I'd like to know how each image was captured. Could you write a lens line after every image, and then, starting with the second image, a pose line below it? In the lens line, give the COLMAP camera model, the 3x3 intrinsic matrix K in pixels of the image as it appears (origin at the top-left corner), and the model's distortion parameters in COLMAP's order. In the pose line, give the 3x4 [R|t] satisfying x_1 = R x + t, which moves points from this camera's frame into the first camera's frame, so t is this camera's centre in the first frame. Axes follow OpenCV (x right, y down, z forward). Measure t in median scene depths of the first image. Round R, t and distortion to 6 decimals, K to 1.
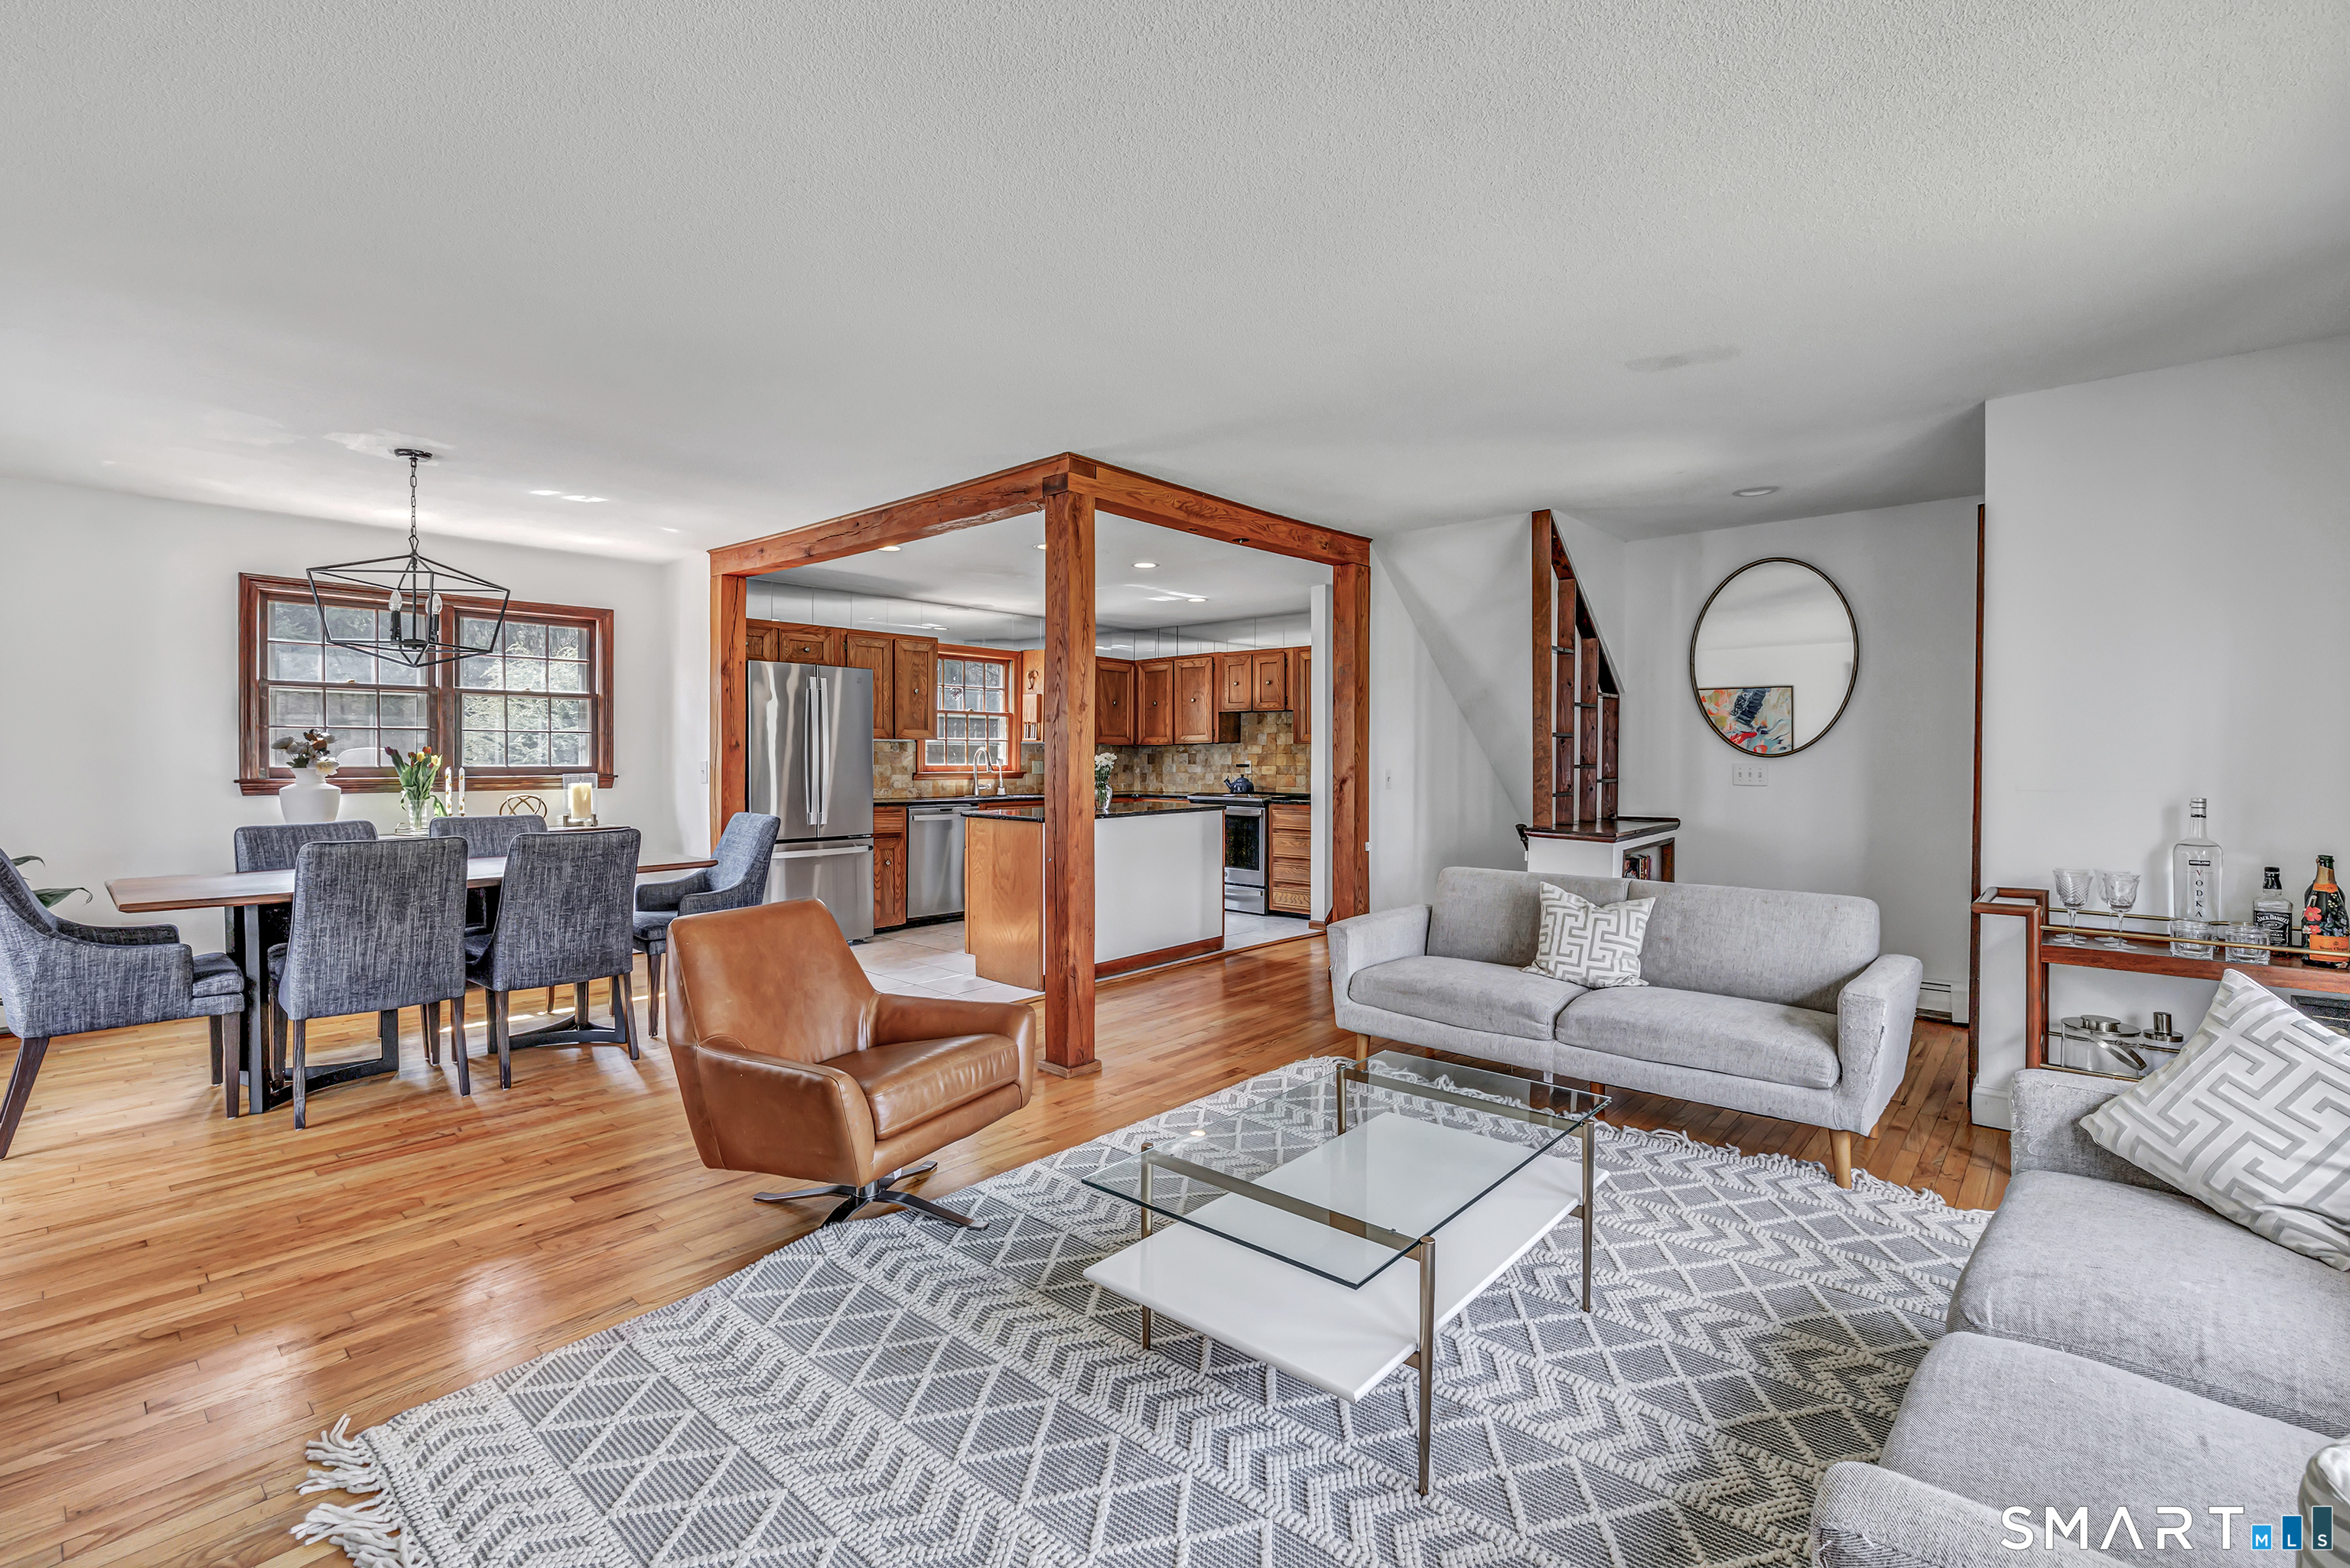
lens RADIAL K [[1033.5, 0, 1146.2], [0, 1033.5, 764.9], [0, 0, 1]] dist [0.003404, 0.000870]
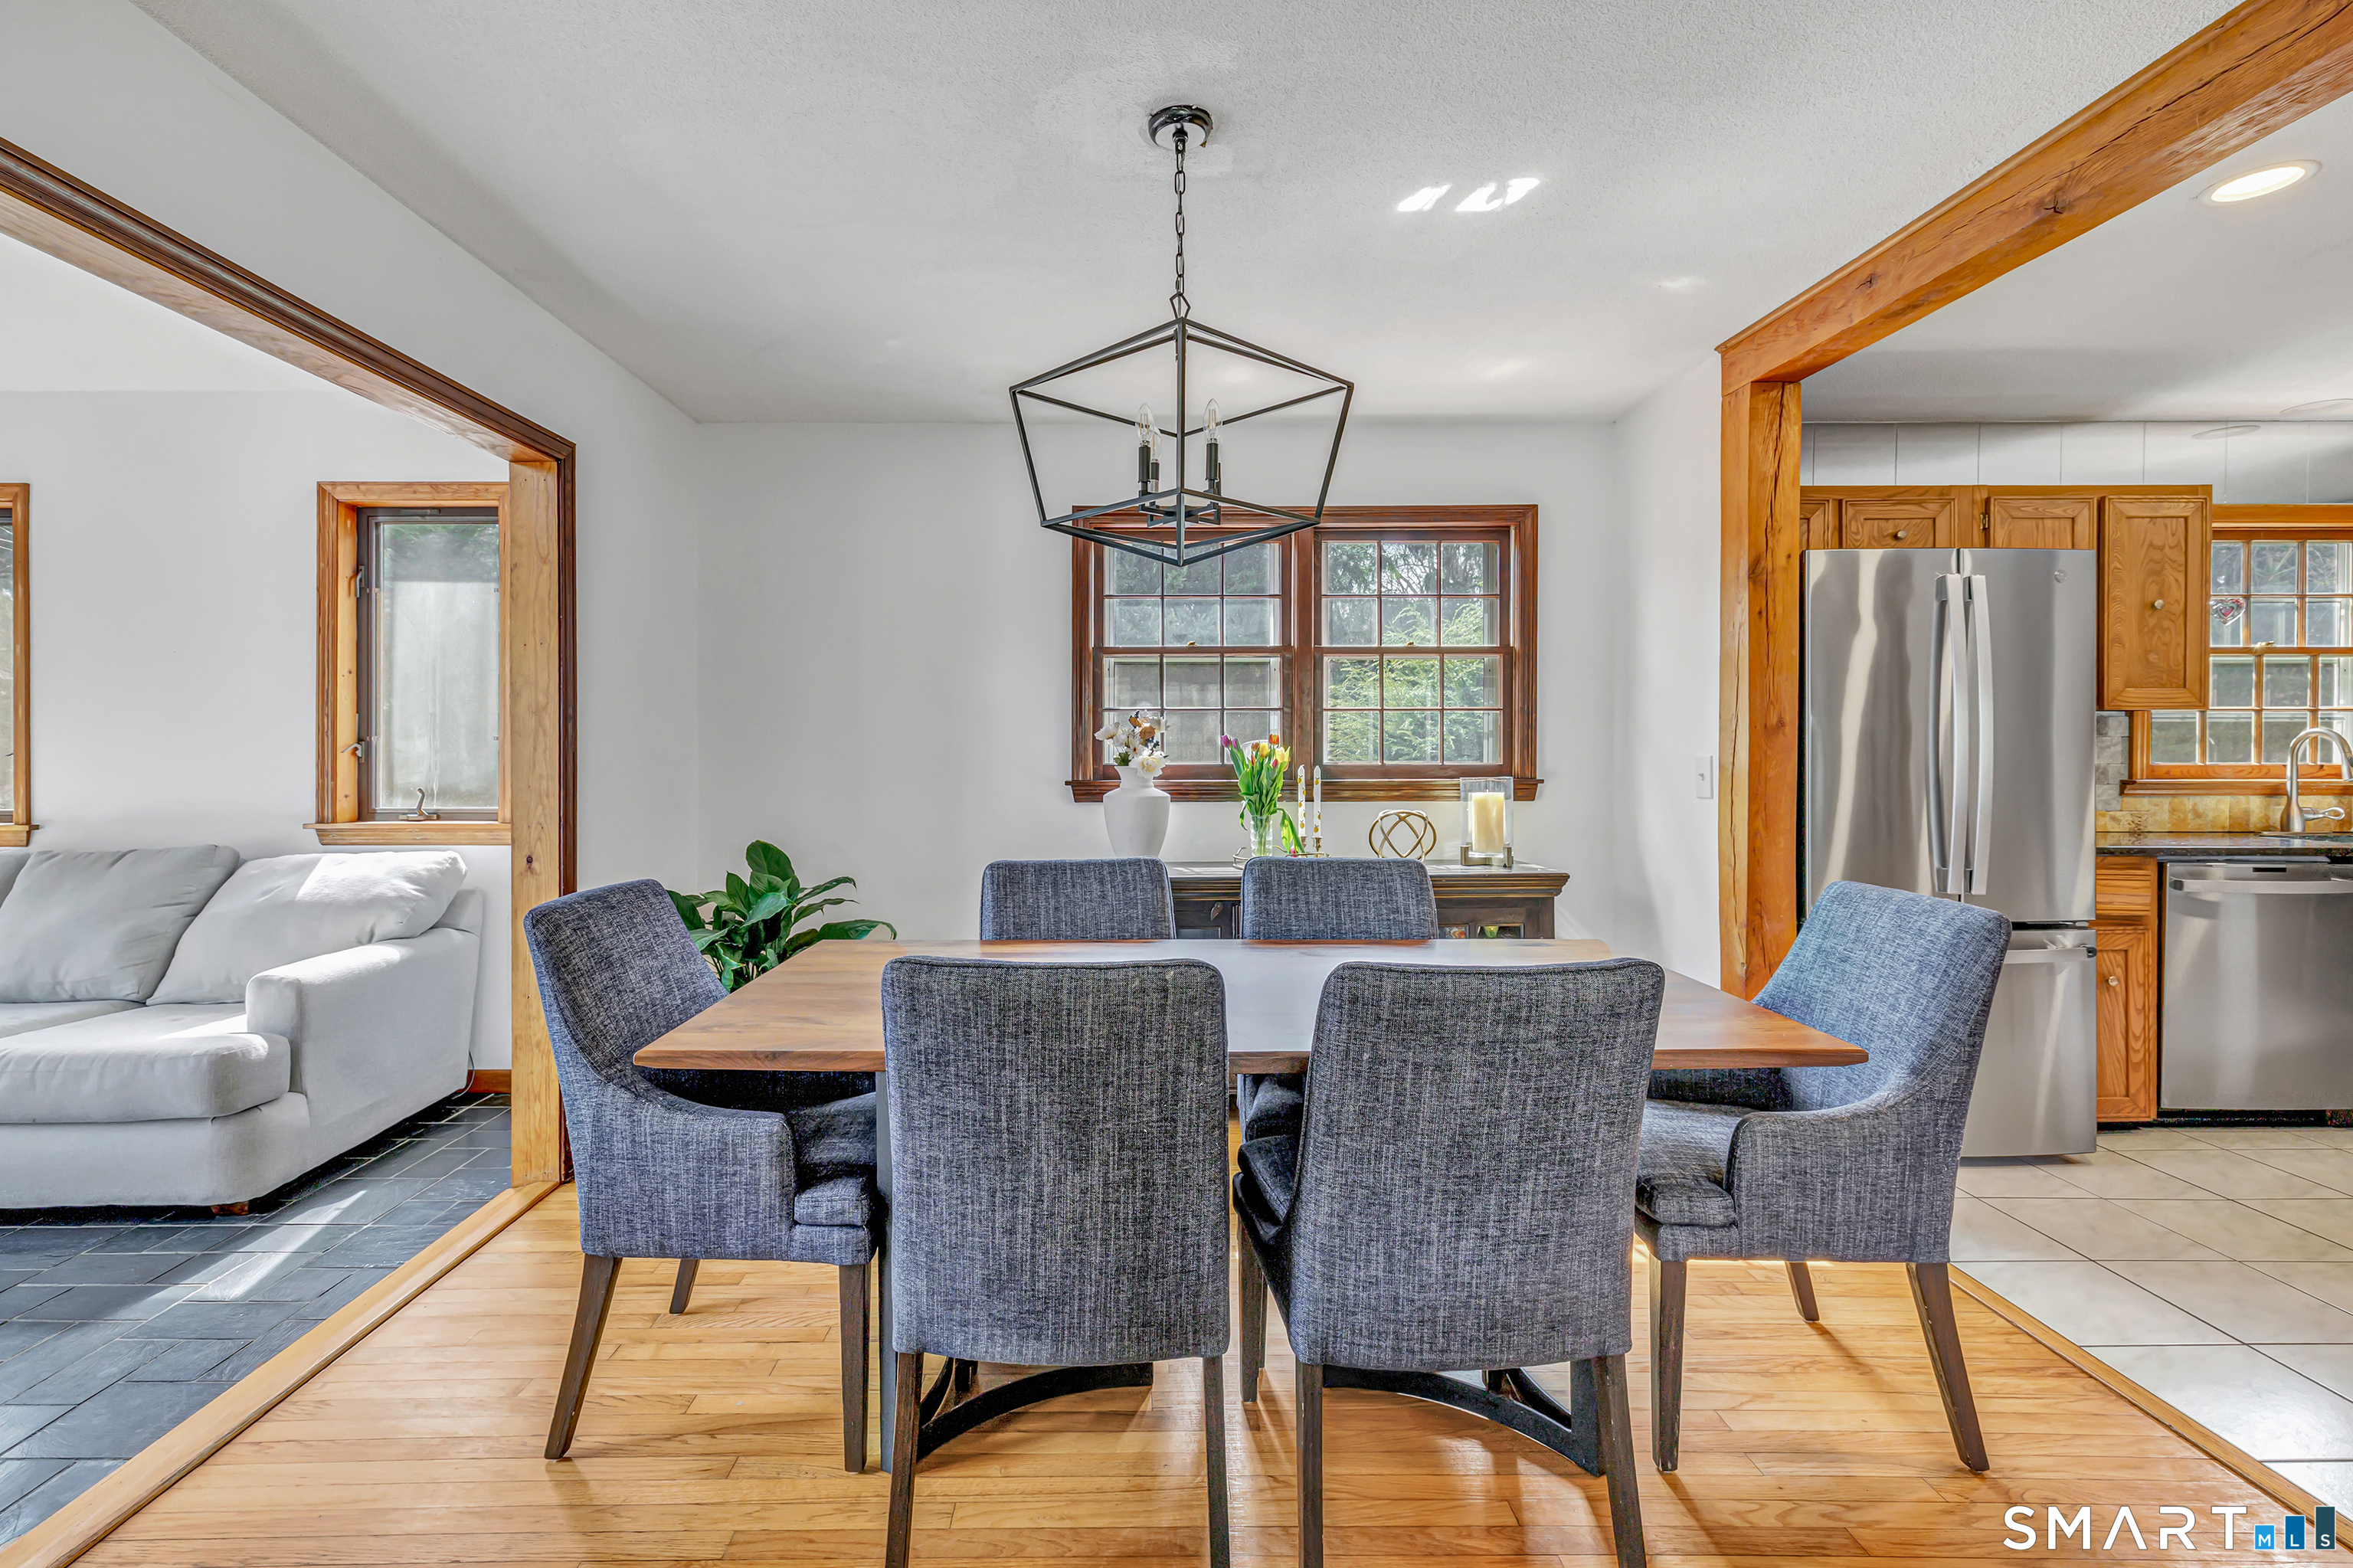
lens RADIAL K [[1035.0, 0, 1147.7], [0, 1035.0, 764.8], [0, 0, 1]] dist [0.003404, 0.000870]
pose [[0.689733, 0.007556, -0.724025, -0.247027], [-0.002292, 0.999963, 0.008252, -0.002868], [0.724060, -0.004032, 0.689725, 0.442148]]
